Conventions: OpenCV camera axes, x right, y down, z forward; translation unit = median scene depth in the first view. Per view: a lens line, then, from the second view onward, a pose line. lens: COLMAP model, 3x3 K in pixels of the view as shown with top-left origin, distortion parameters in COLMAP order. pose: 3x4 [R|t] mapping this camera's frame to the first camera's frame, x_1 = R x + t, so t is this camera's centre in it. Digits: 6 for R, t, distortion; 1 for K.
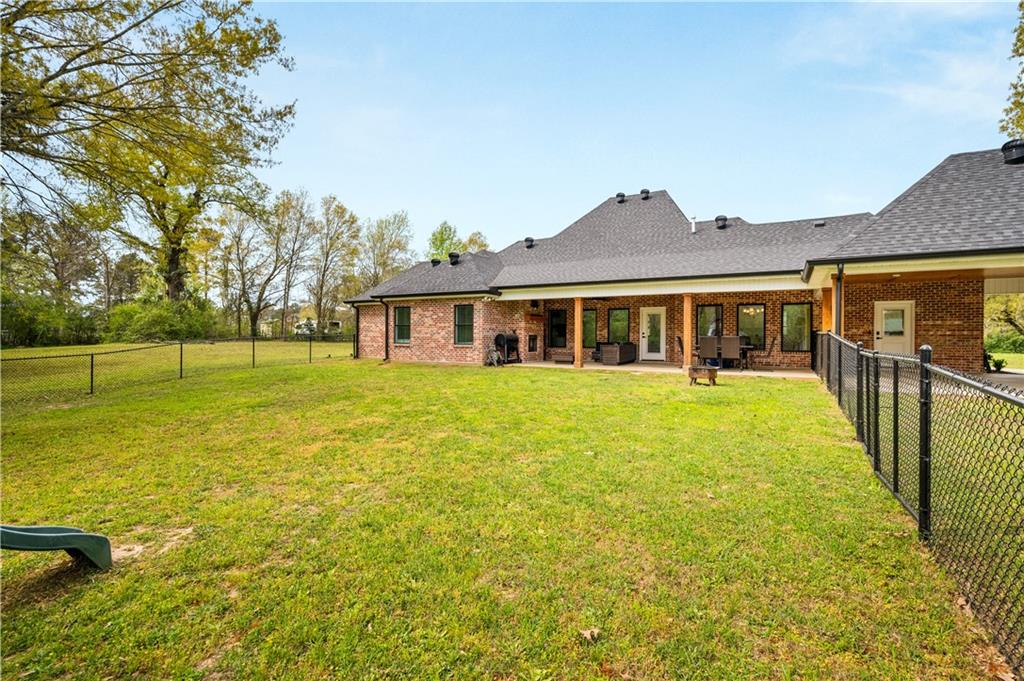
lens RADIAL K [[472.3, 0, 512.0], [0, 472.3, 340.5], [0, 0, 1]] dist [0.004596, 0.000106]
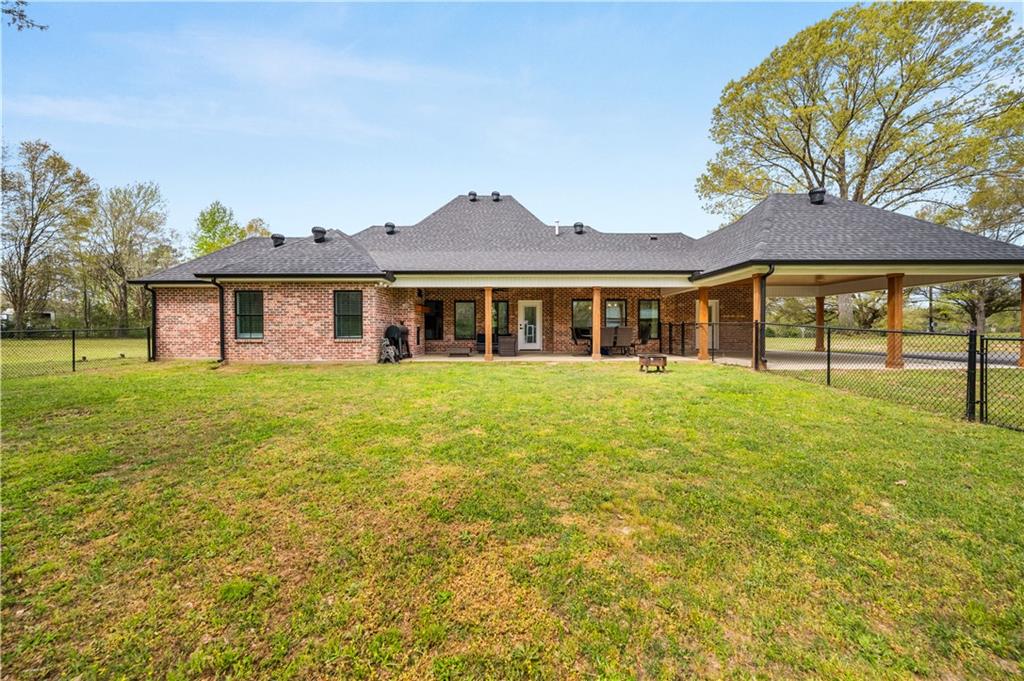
lens RADIAL K [[403.1, 0, 512.0], [0, 403.1, 340.5], [0, 0, 1]] dist [-0.002793, -0.000319]
pose [[0.862280, -0.021482, 0.505977, -0.198302], [0.011889, 0.999683, 0.022182, -0.000388], [-0.506293, -0.013112, 0.862262, 0.227505]]
